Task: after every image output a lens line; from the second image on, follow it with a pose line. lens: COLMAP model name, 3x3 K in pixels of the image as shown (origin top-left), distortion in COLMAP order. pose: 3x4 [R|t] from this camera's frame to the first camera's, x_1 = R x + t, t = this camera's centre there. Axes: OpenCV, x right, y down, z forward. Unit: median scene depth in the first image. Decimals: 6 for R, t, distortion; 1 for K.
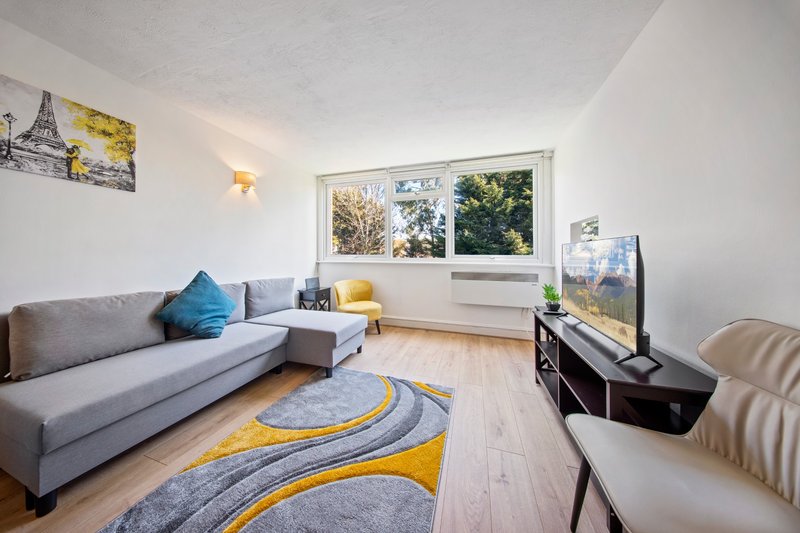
lens RADIAL K [[239.5, 0, 398.2], [0, 239.5, 253.4], [0, 0, 1]] dist [-0.007443, 0.000001]
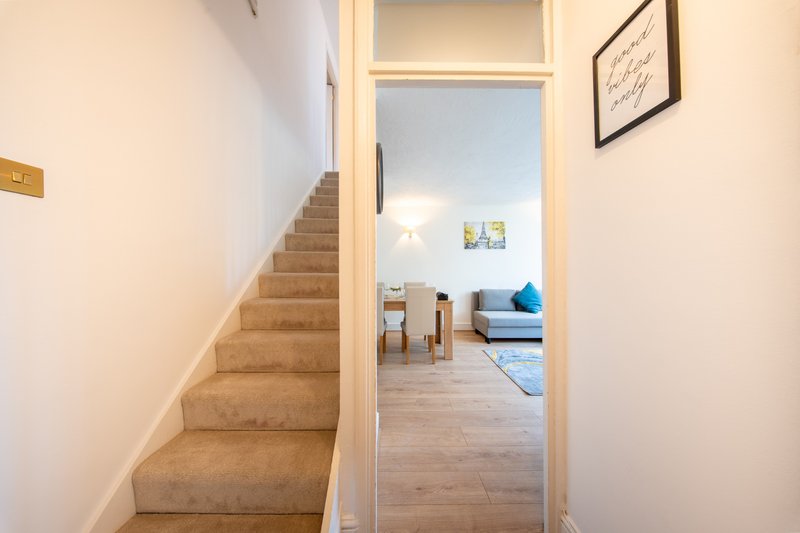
lens RADIAL K [[242.9, 0, 392.4], [0, 242.9, 268.5], [0, 0, 1]] dist [0.000453, -0.003421]
pose [[0.300543, -0.009497, -0.953721, 1.008445], [0.010690, 0.999921, -0.006588, -0.052376], [0.953708, -0.008215, 0.300621, -0.941963]]
